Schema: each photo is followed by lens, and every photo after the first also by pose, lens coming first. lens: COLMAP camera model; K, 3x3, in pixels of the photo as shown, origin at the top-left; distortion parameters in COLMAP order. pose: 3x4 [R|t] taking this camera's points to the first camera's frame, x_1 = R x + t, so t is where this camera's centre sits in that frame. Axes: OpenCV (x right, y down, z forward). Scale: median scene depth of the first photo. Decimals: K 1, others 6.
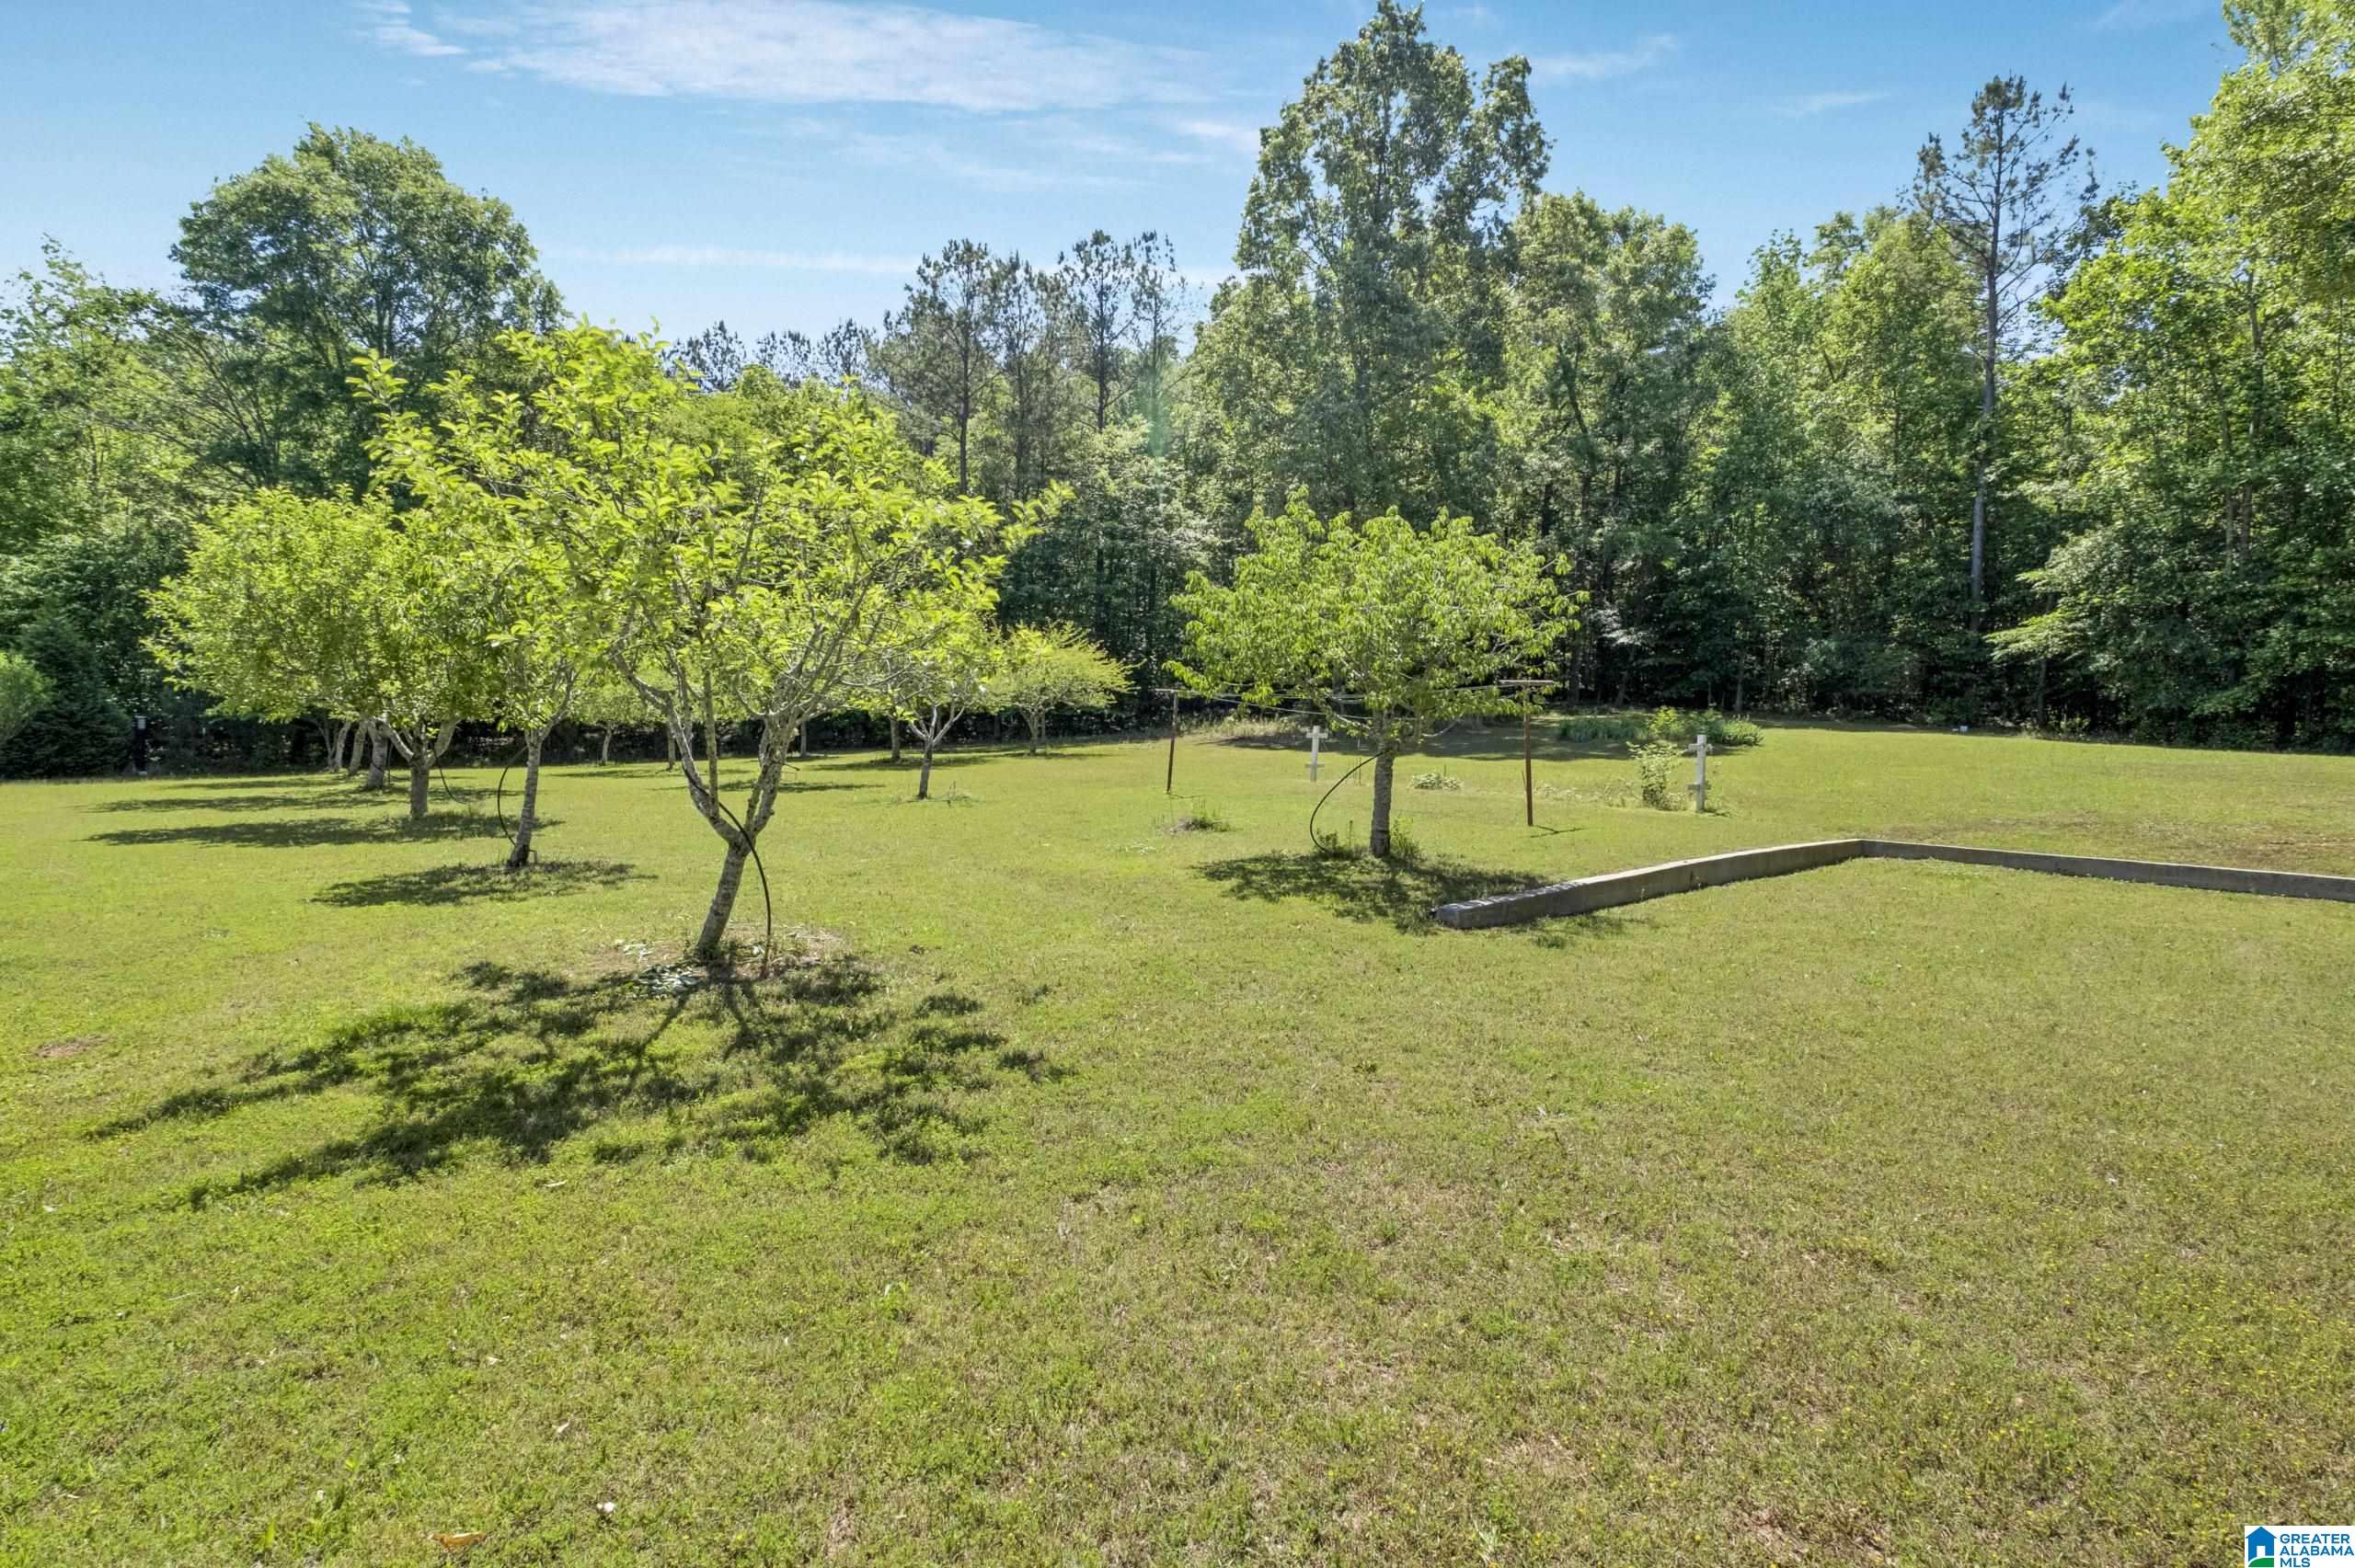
lens RADIAL K [[1059.3, 0, 1196.6], [0, 1059.3, 776.7], [0, 0, 1]] dist [-0.003705, -0.000036]
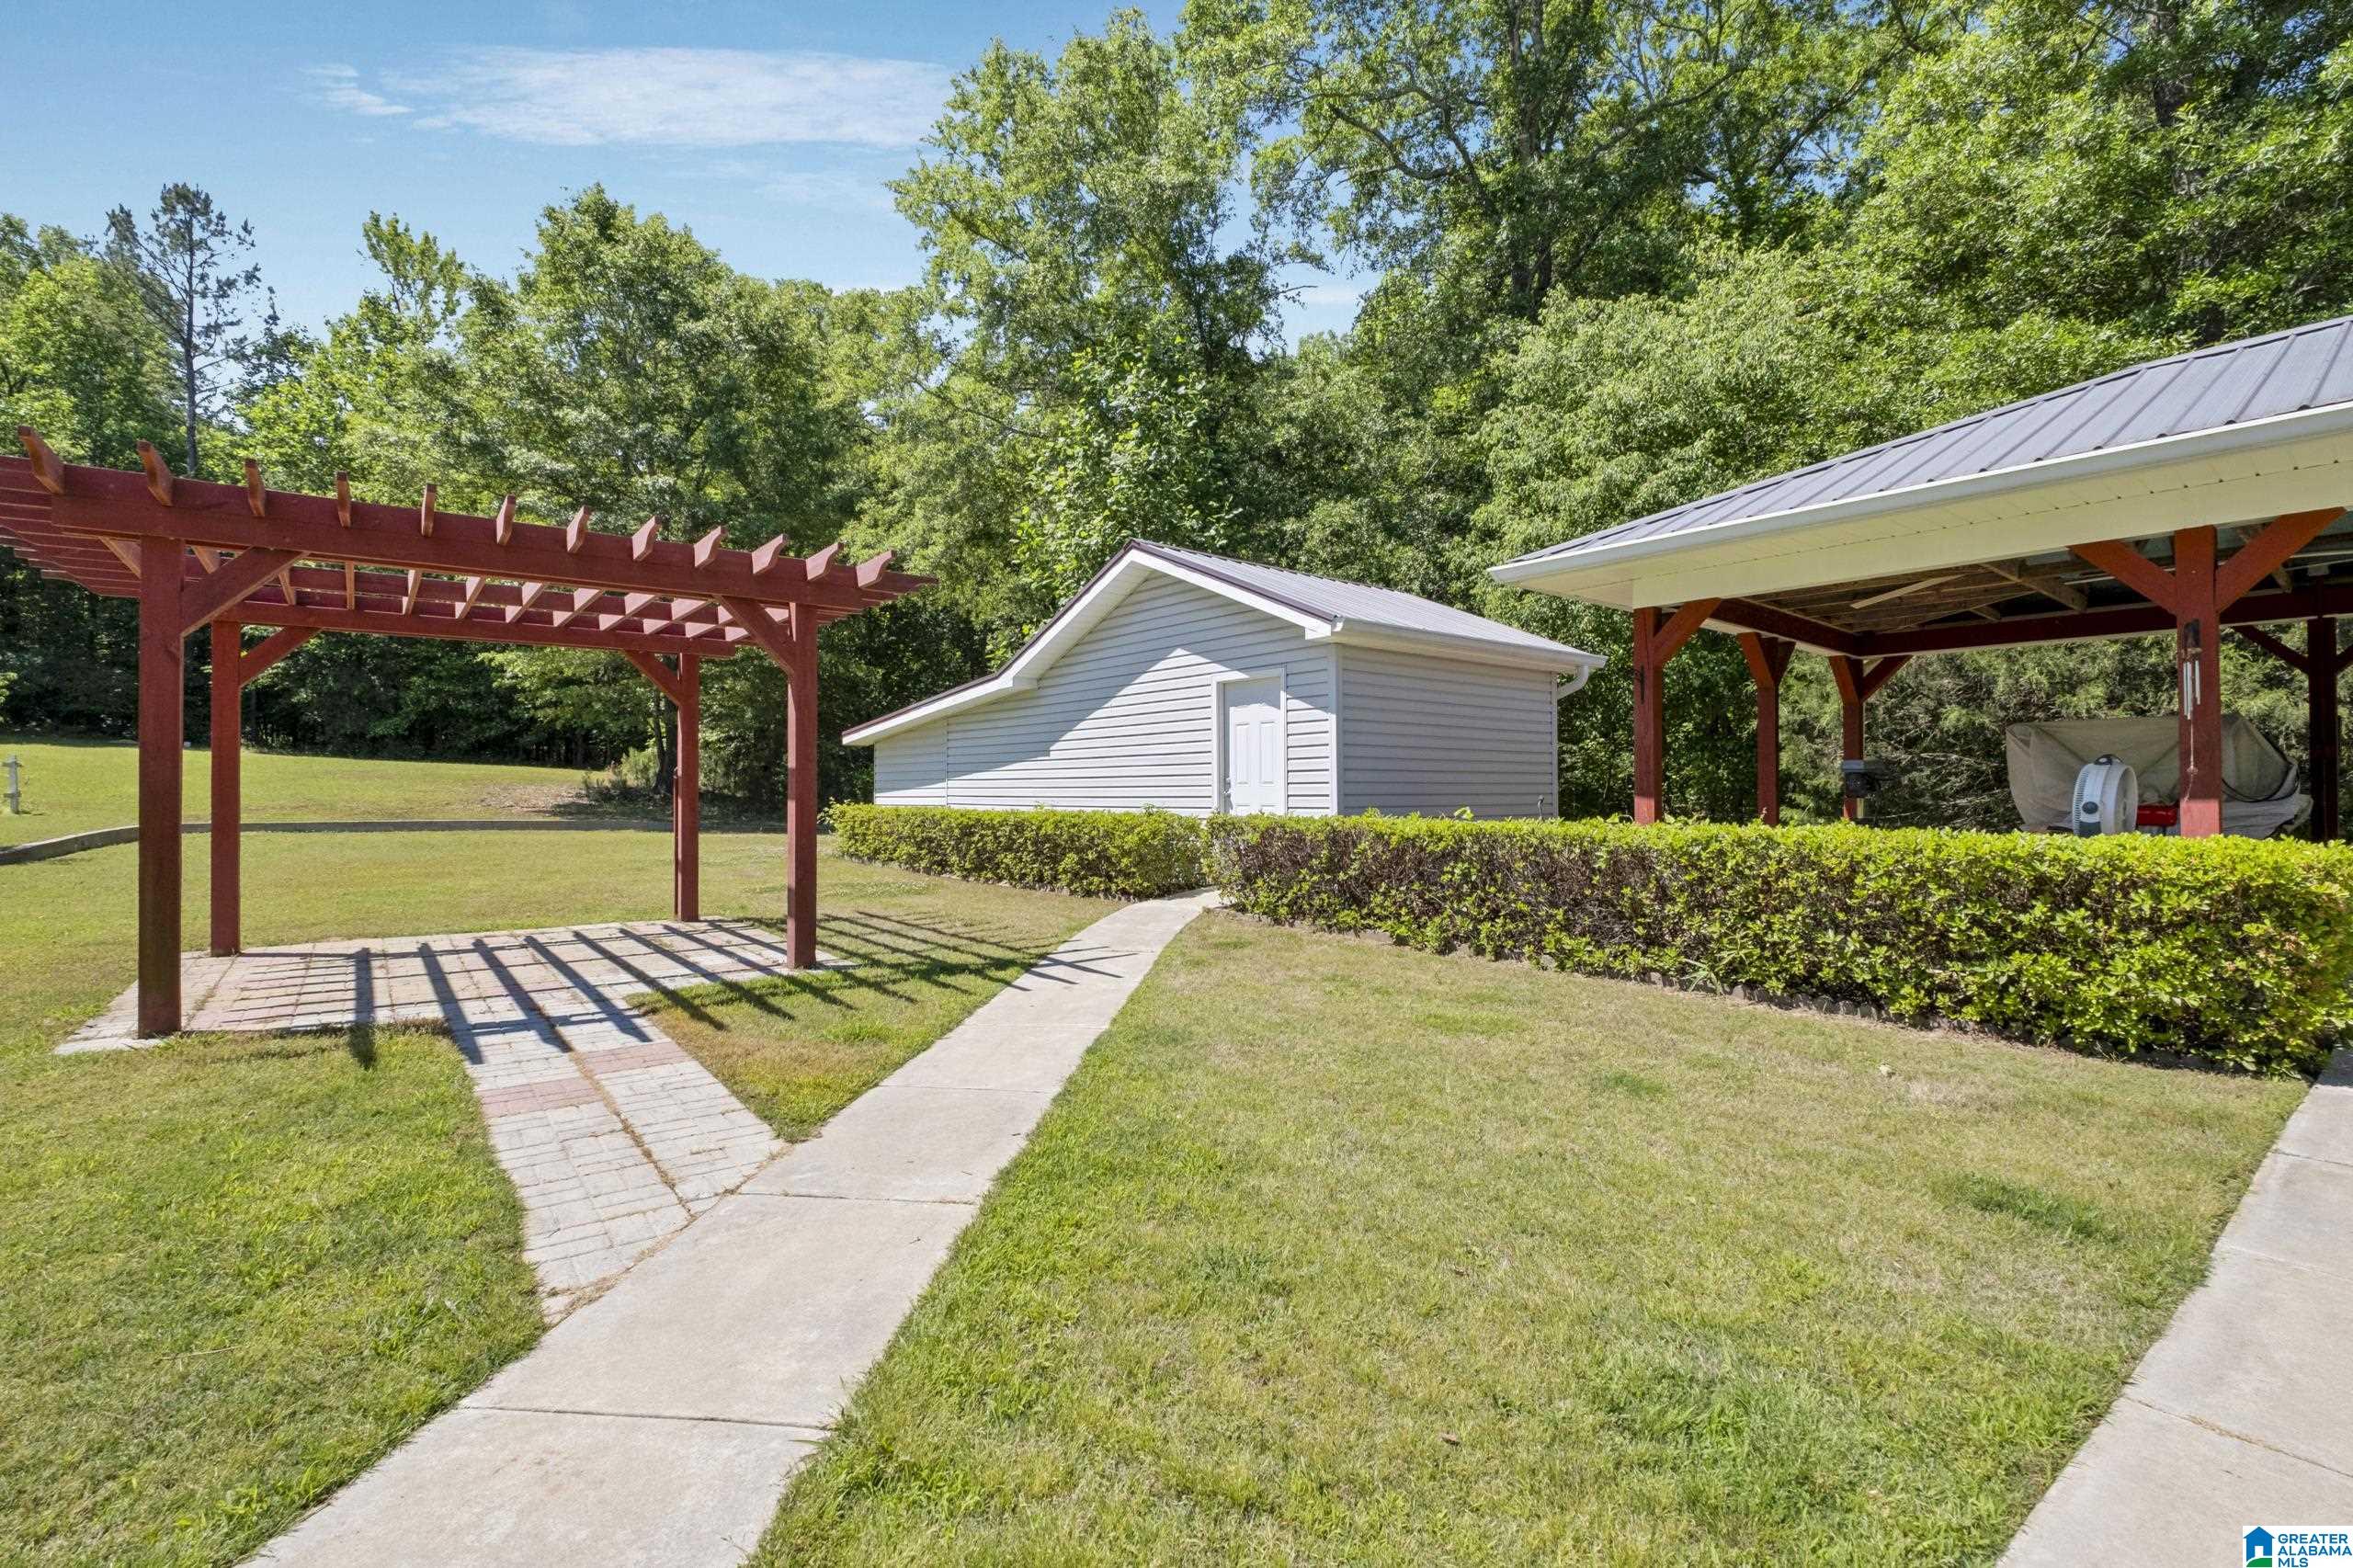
lens RADIAL K [[1058.5, 0, 1199.9], [0, 1058.5, 785.0], [0, 0, 1]] dist [-0.003705, -0.000036]
pose [[0.158553, -0.034087, 0.986762, -0.239298], [0.034864, 0.998974, 0.028906, 0.004159], [-0.986735, 0.029819, 0.159579, -0.277751]]
